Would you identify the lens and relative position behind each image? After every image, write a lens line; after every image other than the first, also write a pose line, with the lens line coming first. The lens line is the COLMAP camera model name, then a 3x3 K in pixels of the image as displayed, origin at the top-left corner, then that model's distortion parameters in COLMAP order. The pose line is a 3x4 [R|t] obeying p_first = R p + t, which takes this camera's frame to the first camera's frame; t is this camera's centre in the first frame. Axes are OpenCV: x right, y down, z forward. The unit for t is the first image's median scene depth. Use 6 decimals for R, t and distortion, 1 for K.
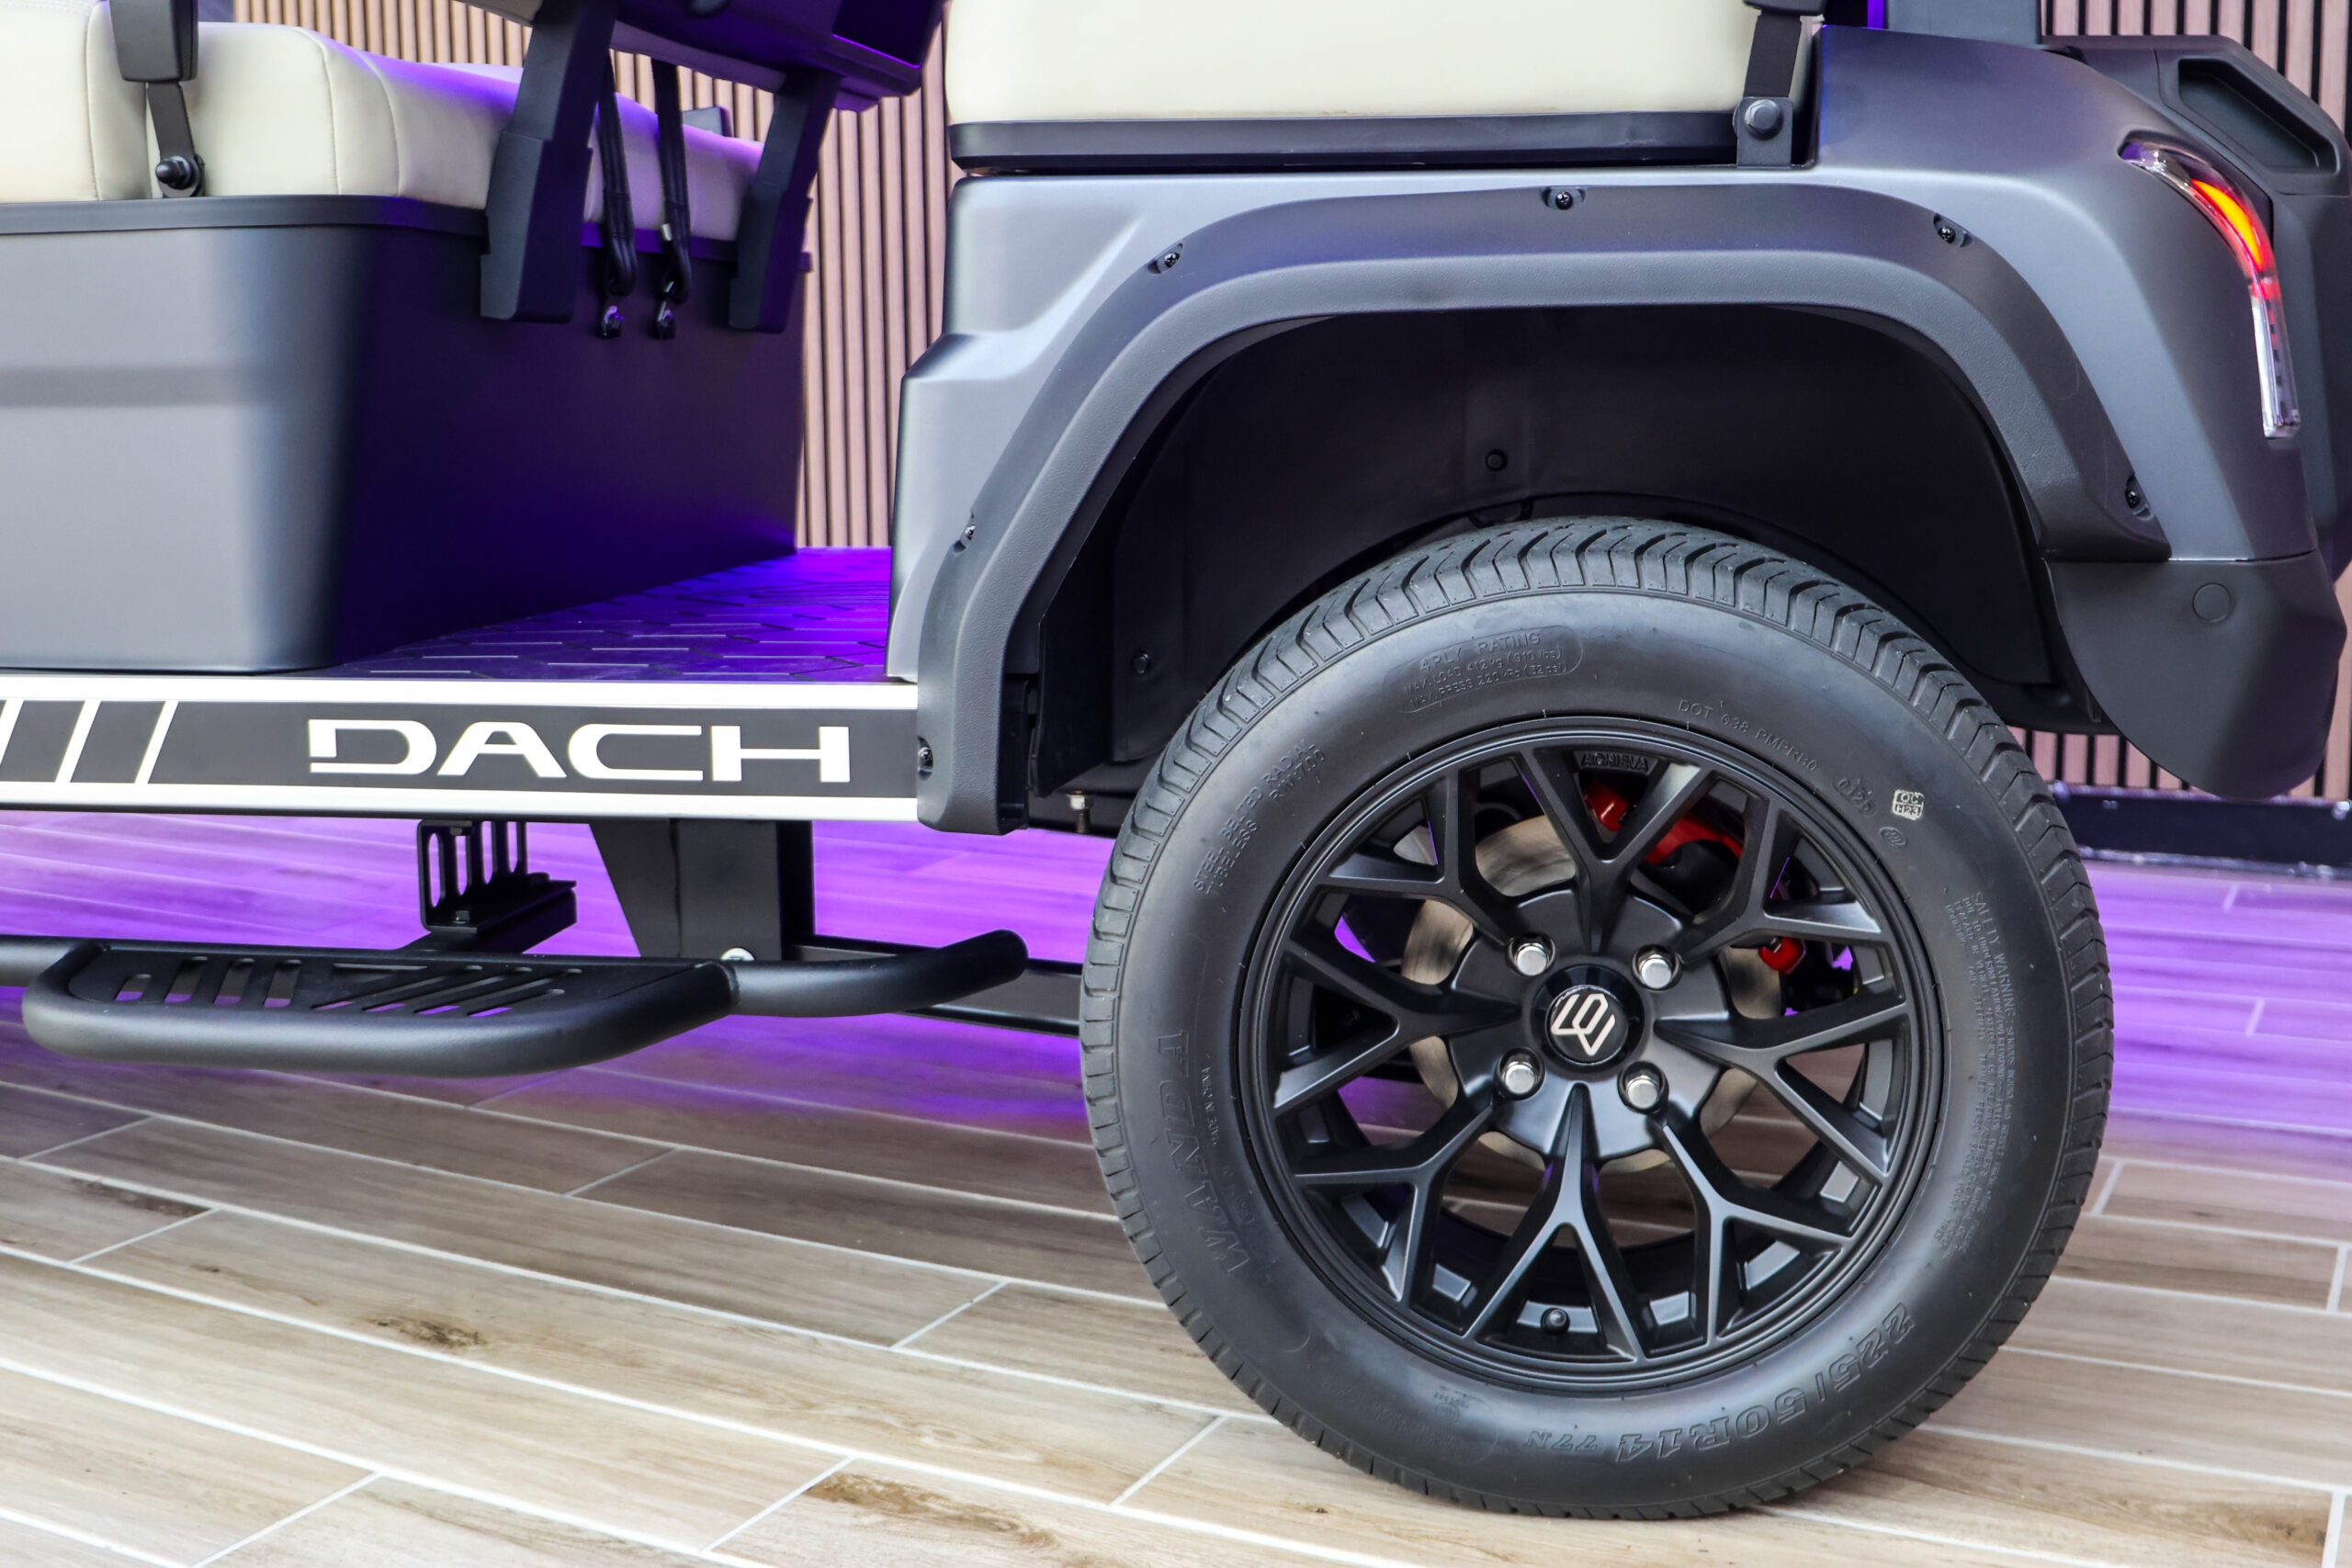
lens RADIAL K [[2551.6, 0, 1176.0], [0, 2551.6, 784.0], [0, 0, 1]] dist [-0.130054, 0.100449]
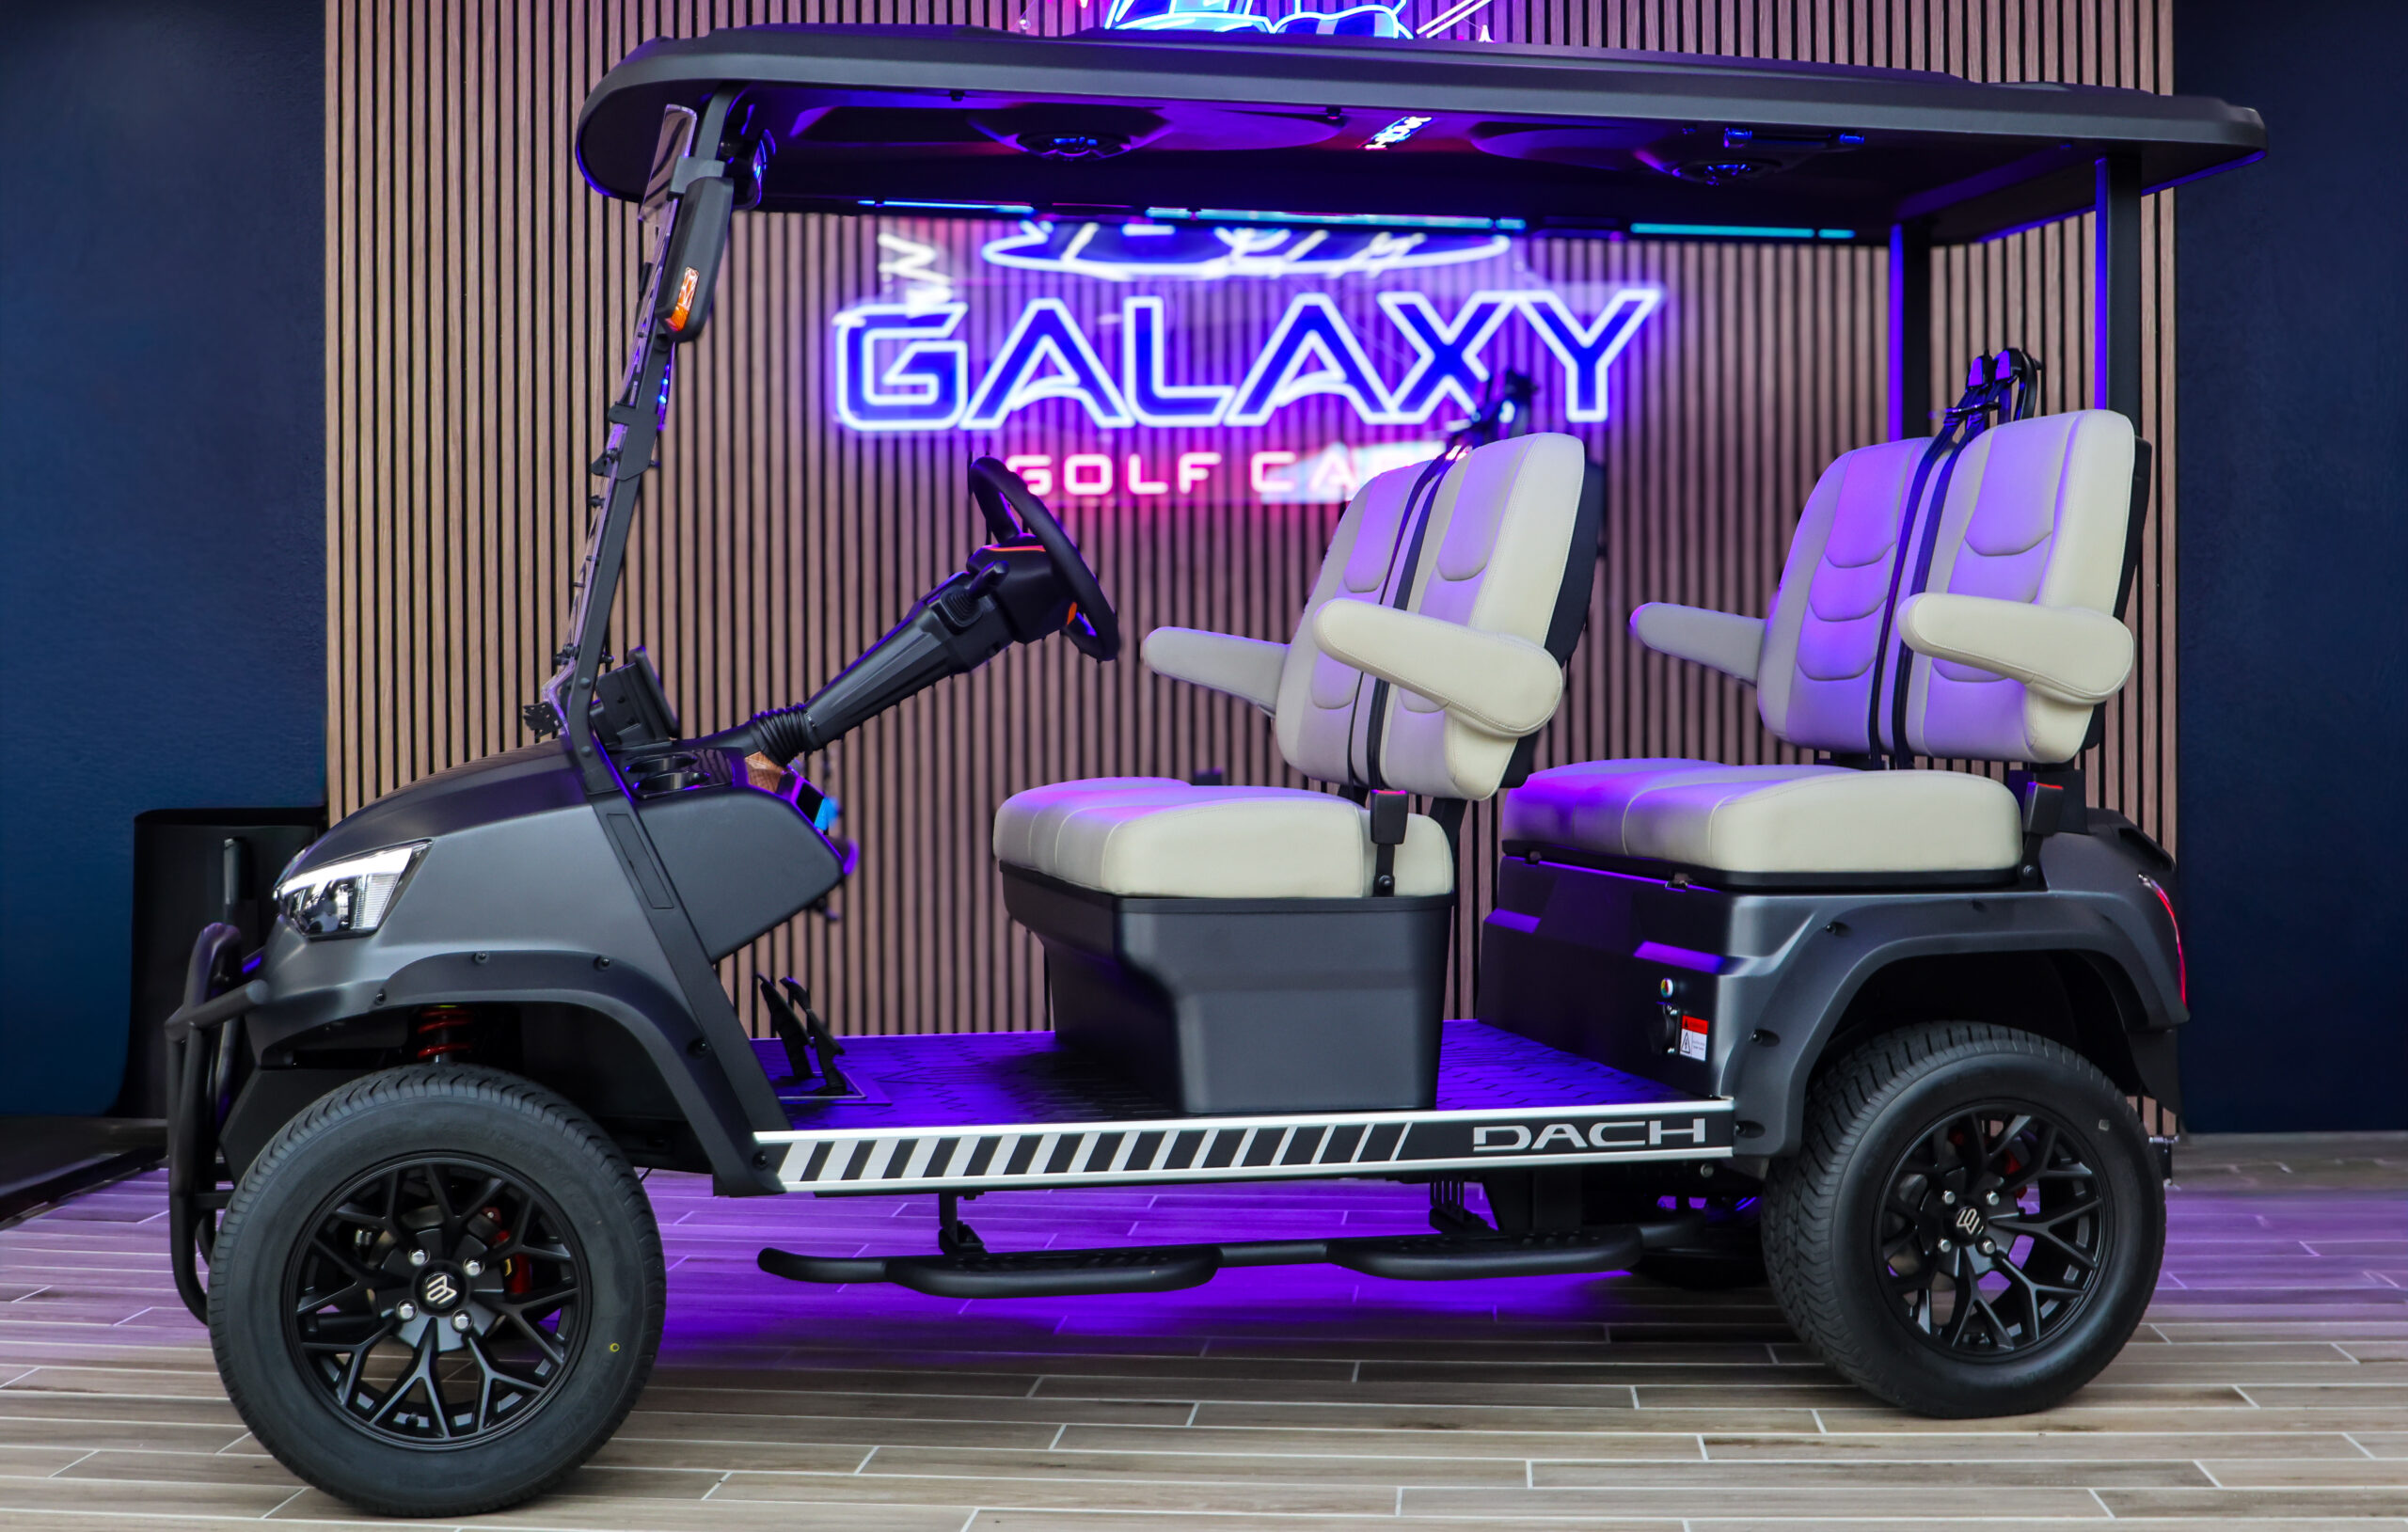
lens RADIAL K [[3093.3, 0, 1206.4], [0, 3093.3, 809.4], [0, 0, 1]] dist [-0.104869, 0.049873]
pose [[0.924986, -0.008458, 0.379908, -1.641966], [0.056497, 0.991702, -0.115477, -0.002533], [-0.375779, 0.128278, 0.917788, -1.518521]]
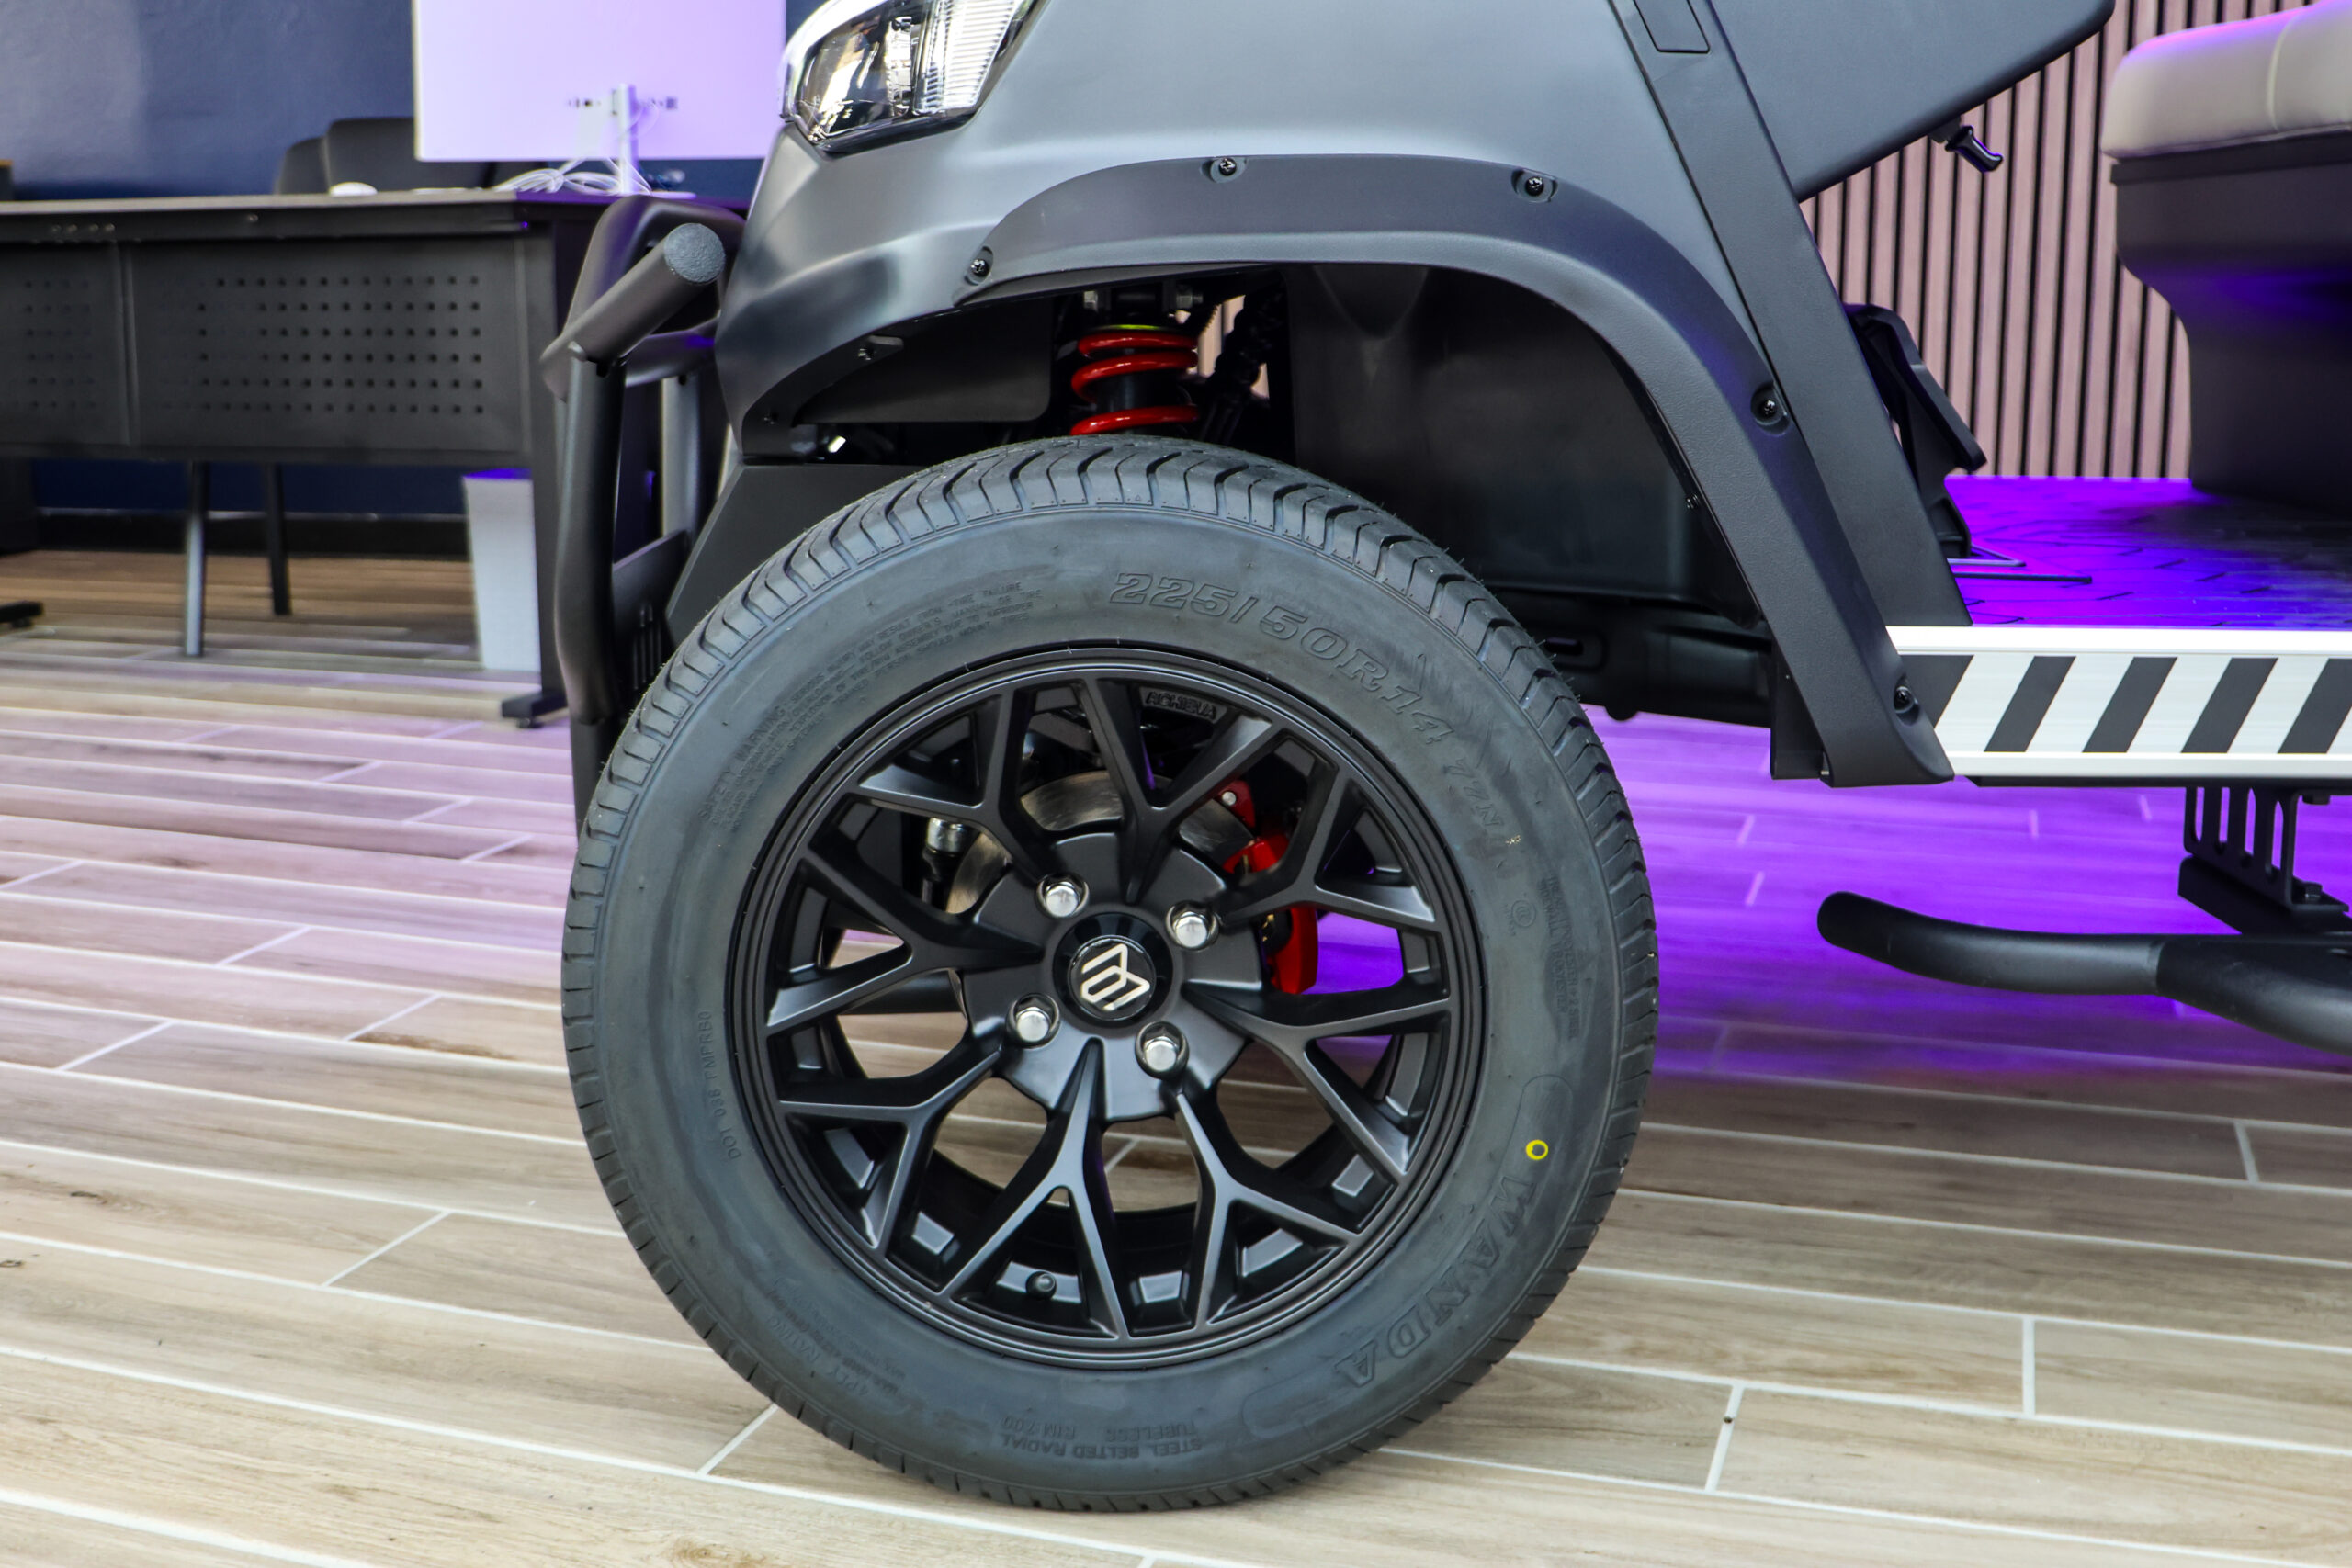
lens RADIAL K [[2551.6, 0, 1176.0], [0, 2551.6, 784.0], [0, 0, 1]] dist [-0.130054, 0.100449]
pose [[0.985514, -0.021447, 0.168231, -1.385304], [0.015988, 0.999303, 0.033738, -0.033991], [-0.168837, -0.030560, 0.985170, 0.283457]]
